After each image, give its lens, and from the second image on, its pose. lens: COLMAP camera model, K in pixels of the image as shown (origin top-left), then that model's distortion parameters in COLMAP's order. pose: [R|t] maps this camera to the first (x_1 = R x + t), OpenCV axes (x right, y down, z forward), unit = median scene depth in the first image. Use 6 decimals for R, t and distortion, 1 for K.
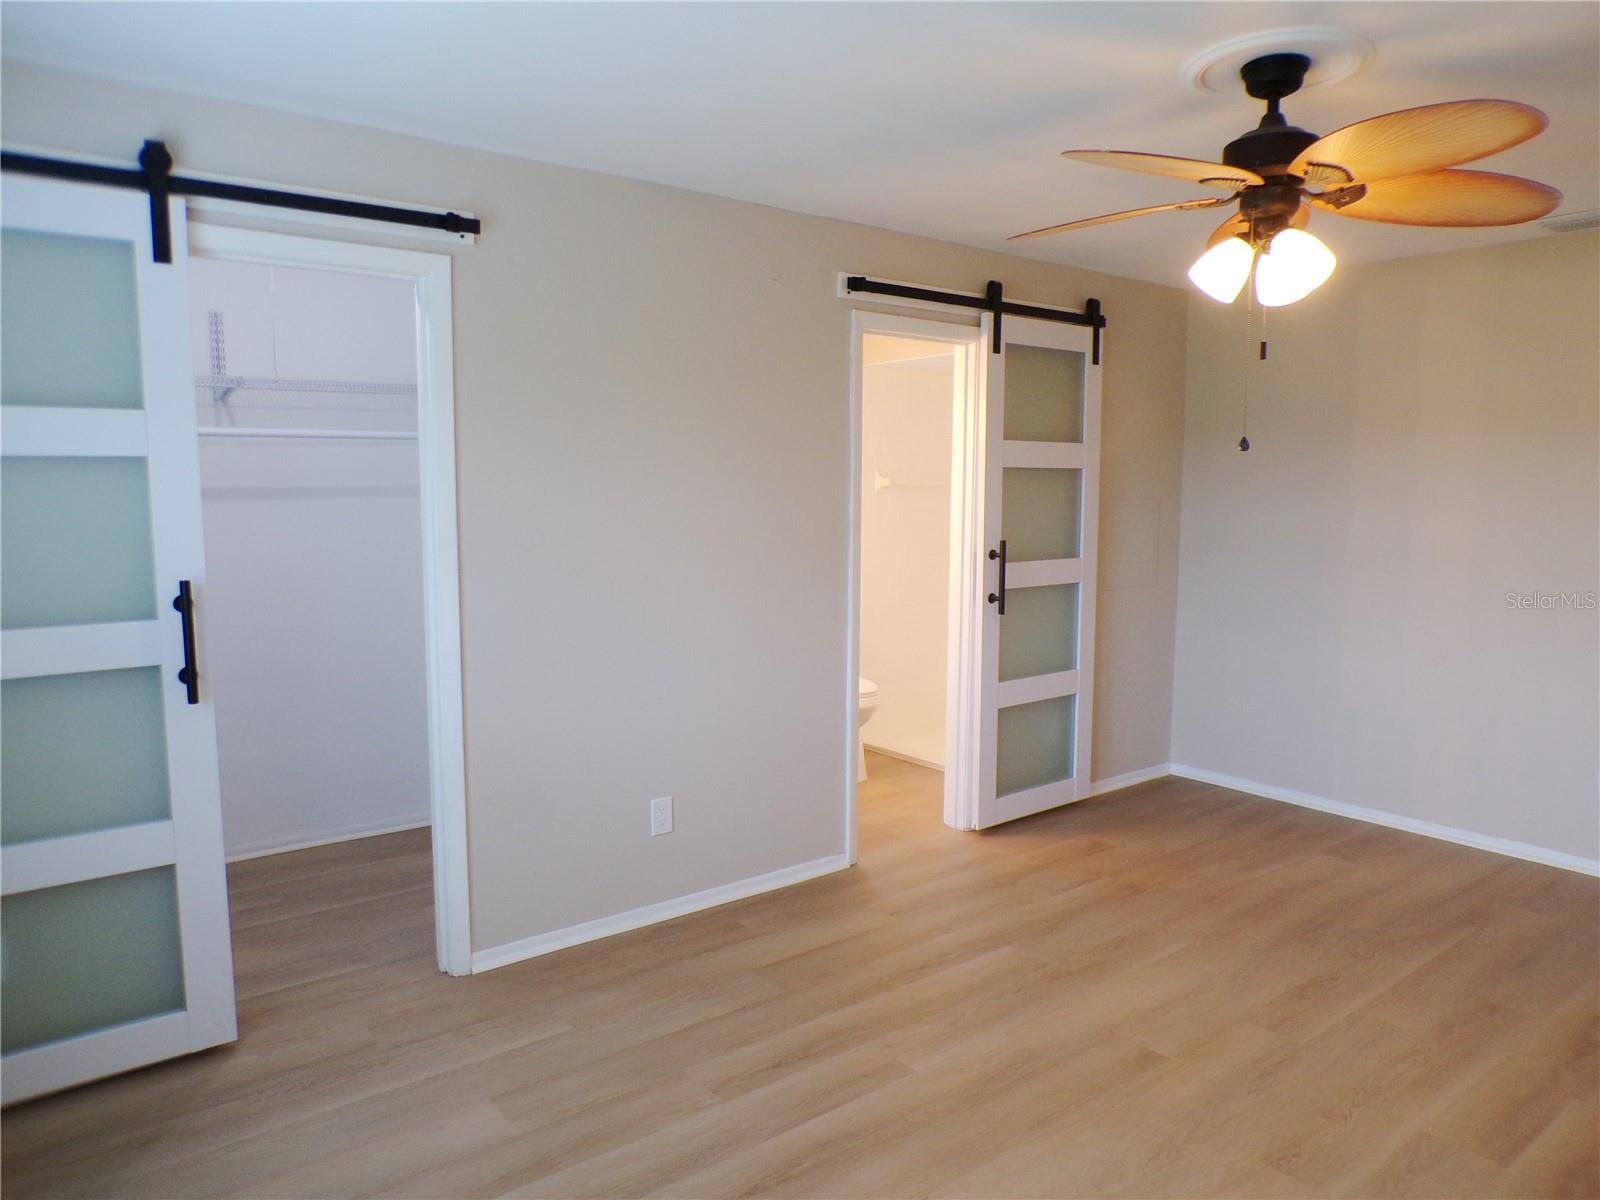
lens RADIAL K [[1078.0, 0, 800.0], [0, 1078.0, 600.0], [0, 0, 1]] dist [-0.050830, 0.023552]
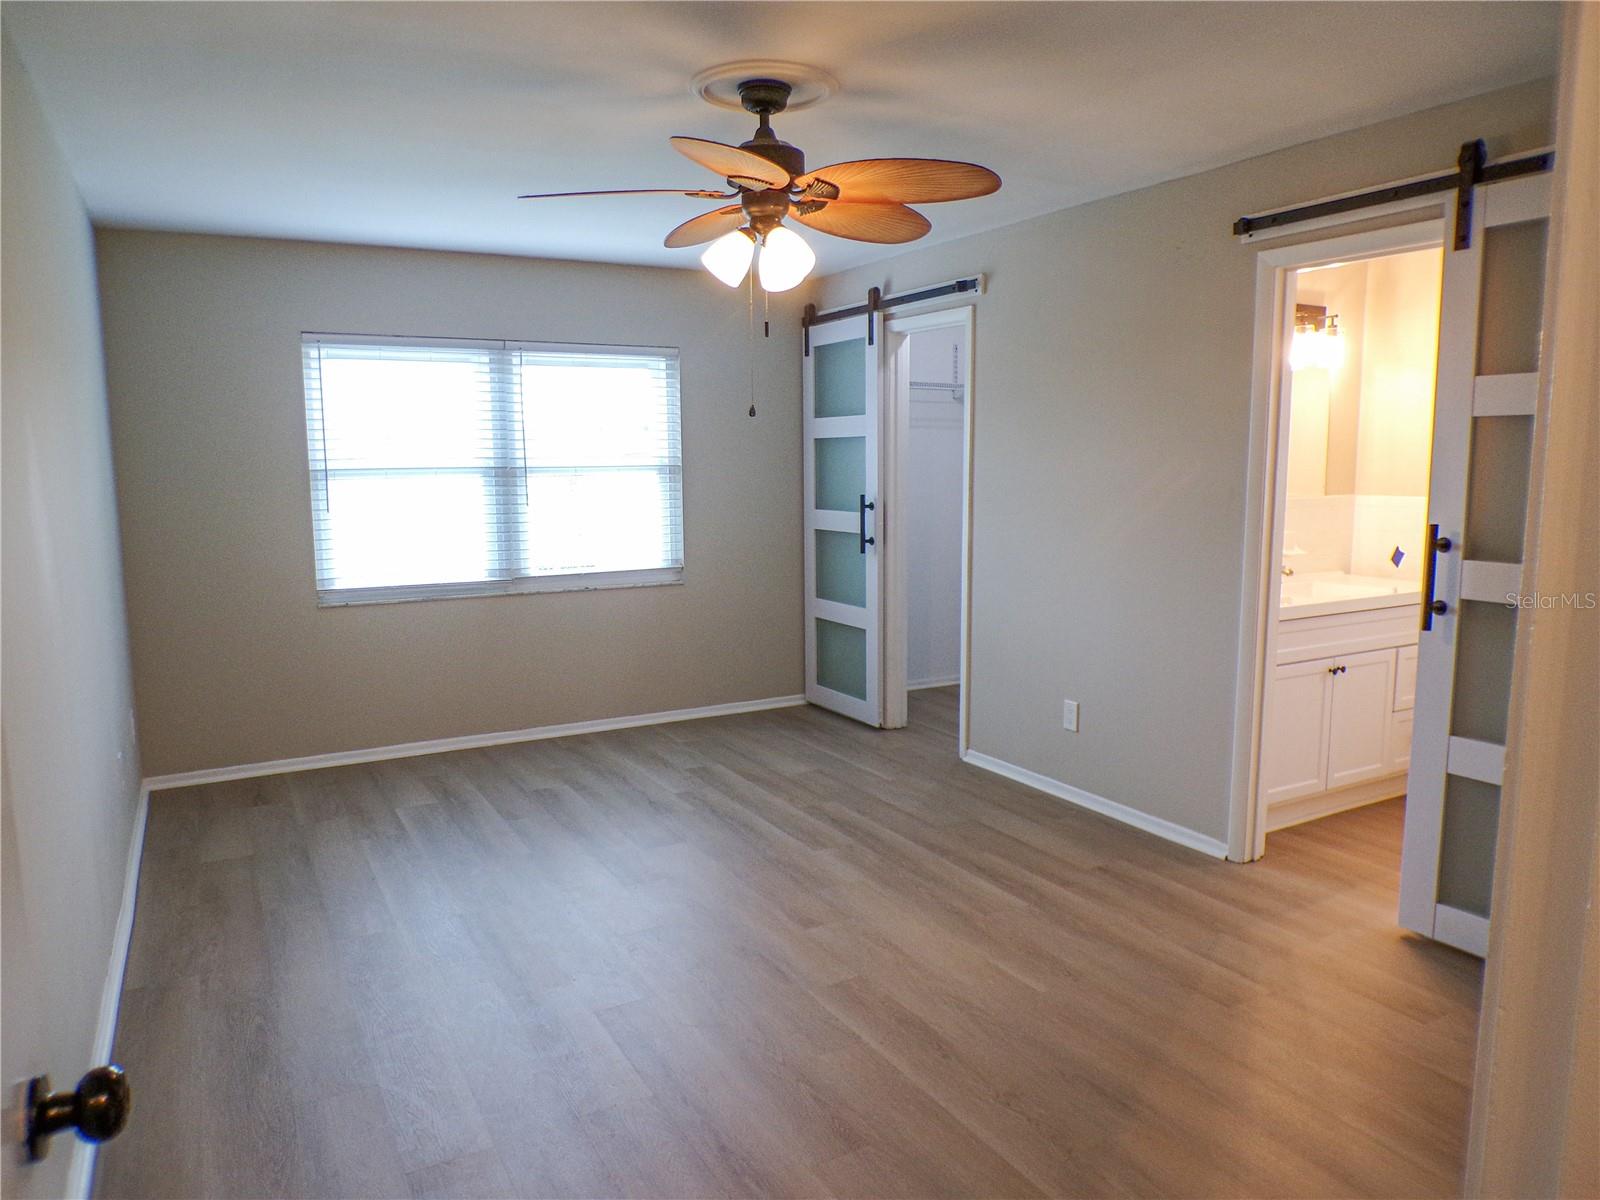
lens RADIAL K [[1078.0, 0, 800.0], [0, 1078.0, 600.0], [0, 0, 1]] dist [-0.050830, 0.023552]
pose [[-0.149074, 0.131025, -0.980107, 1.352563], [-0.098878, 0.984239, 0.146617, -0.098536], [0.983870, 0.118768, -0.133769, 1.019986]]
